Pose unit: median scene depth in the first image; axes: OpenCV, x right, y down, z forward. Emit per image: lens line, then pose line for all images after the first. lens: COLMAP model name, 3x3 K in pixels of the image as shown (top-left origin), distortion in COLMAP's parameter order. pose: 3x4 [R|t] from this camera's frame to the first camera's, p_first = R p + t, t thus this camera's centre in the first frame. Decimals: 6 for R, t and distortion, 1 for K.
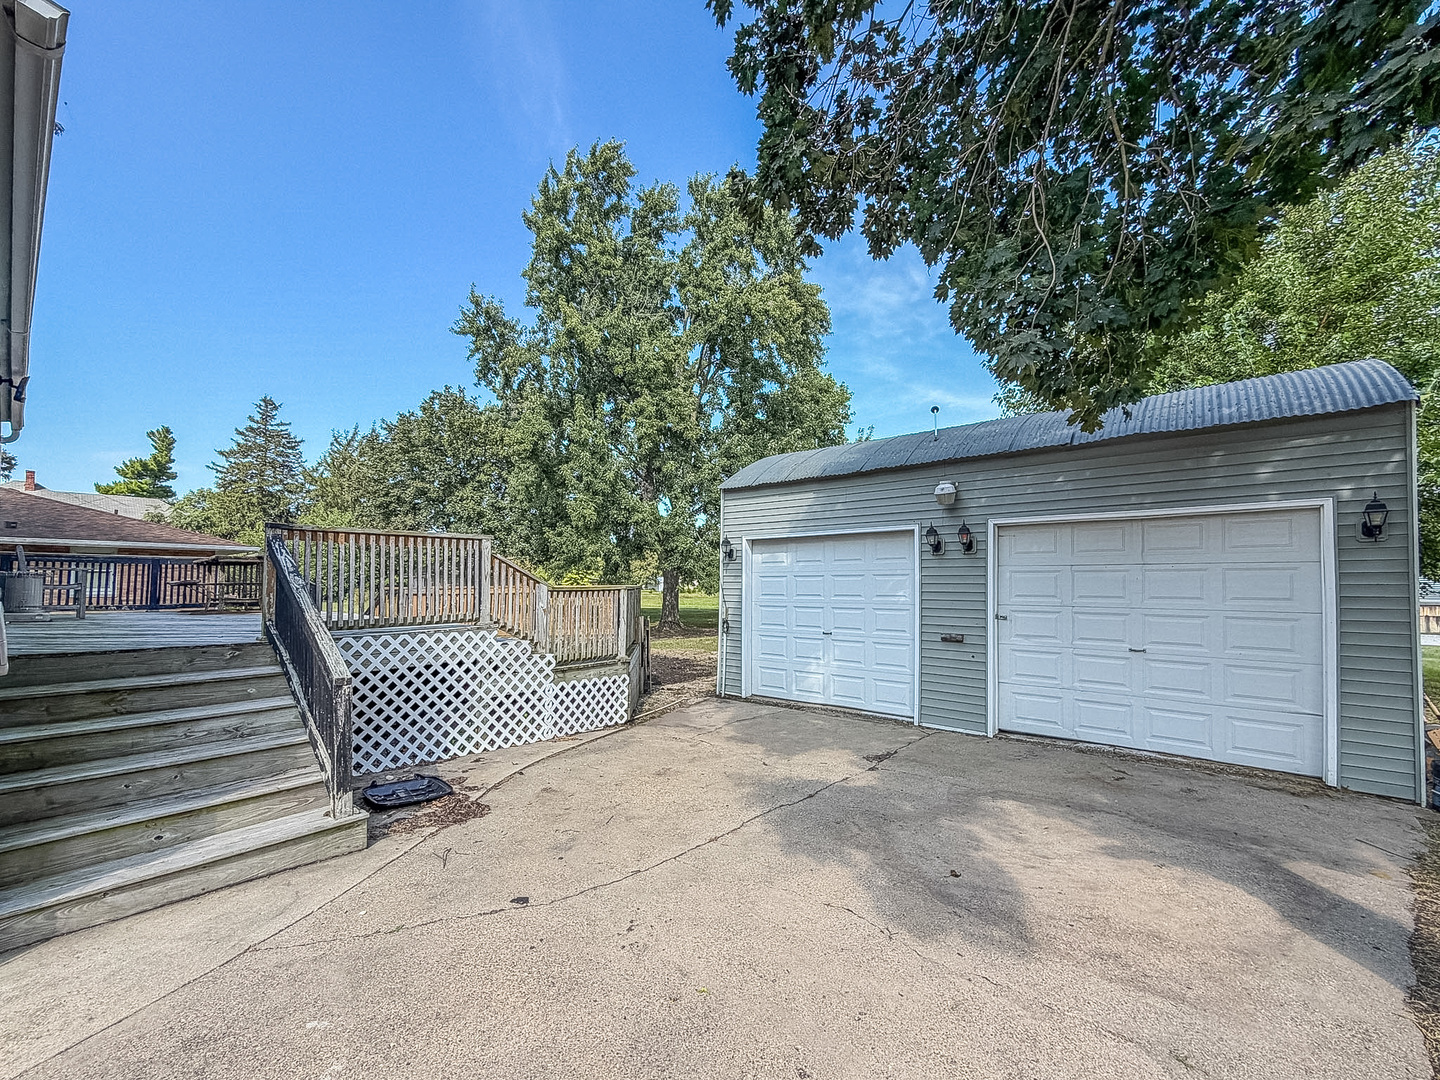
lens RADIAL K [[603.6, 0, 718.0], [0, 603.6, 568.5], [0, 0, 1]] dist [-0.001065, 0.000057]
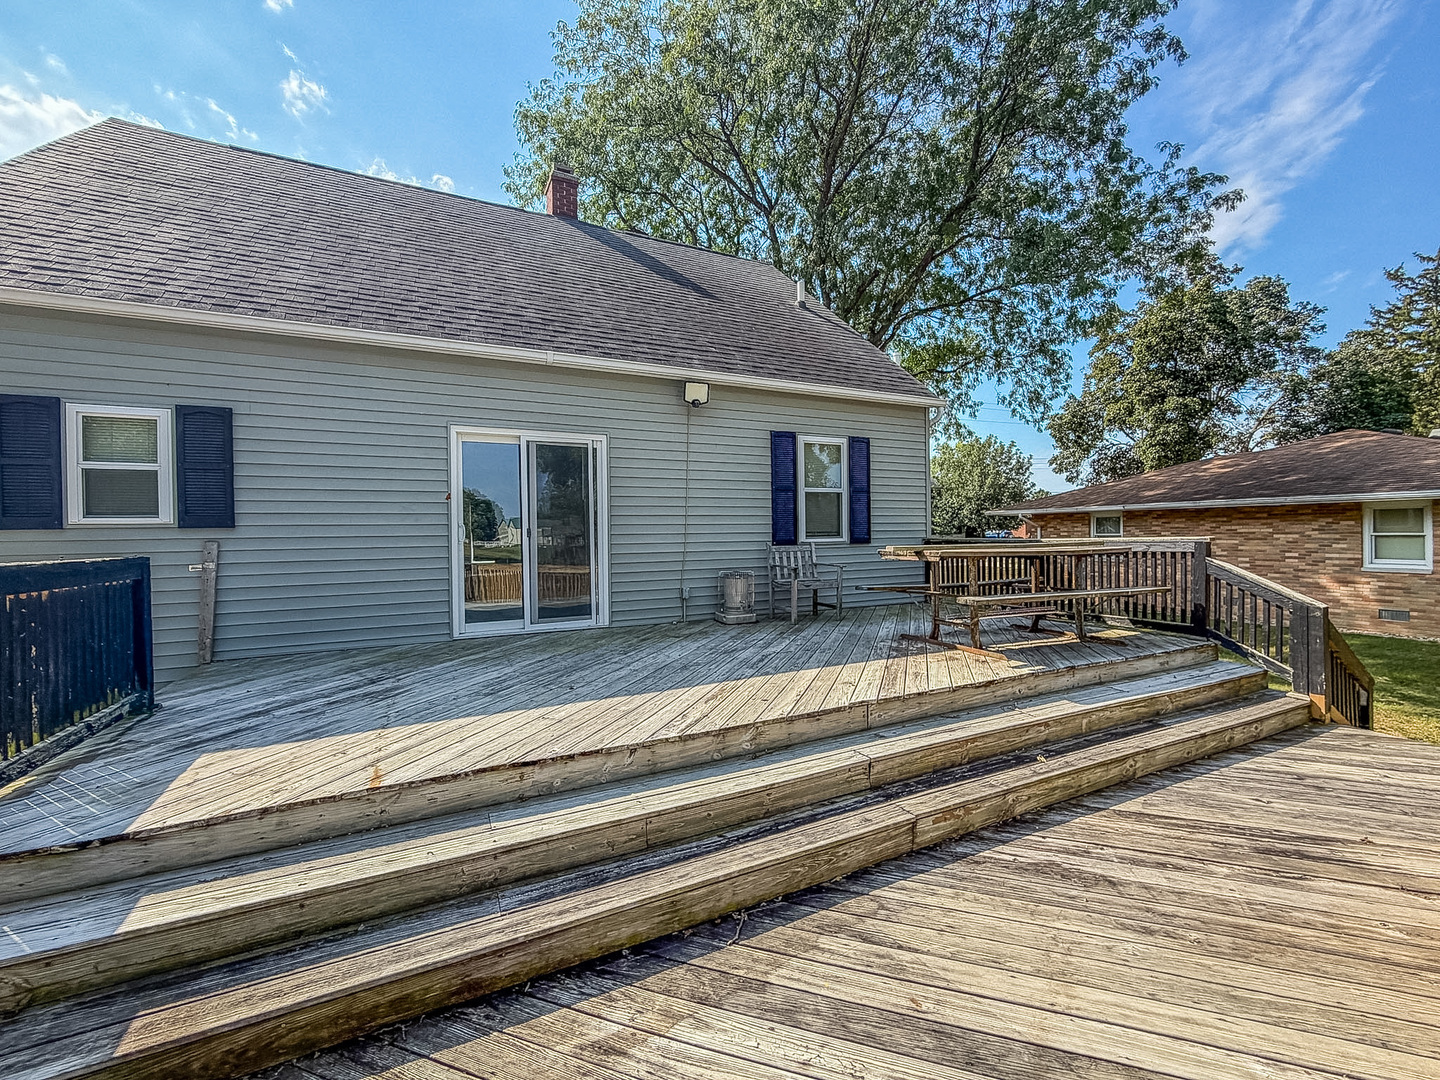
lens RADIAL K [[581.1, 0, 714.5], [0, 581.1, 532.5], [0, 0, 1]] dist [0.000027, 0.000099]
pose [[-0.407016, 0.003075, -0.913416, -0.049640], [0.036677, 0.999243, -0.012979, -0.009207], [0.912684, -0.038784, -0.406821, 0.264693]]
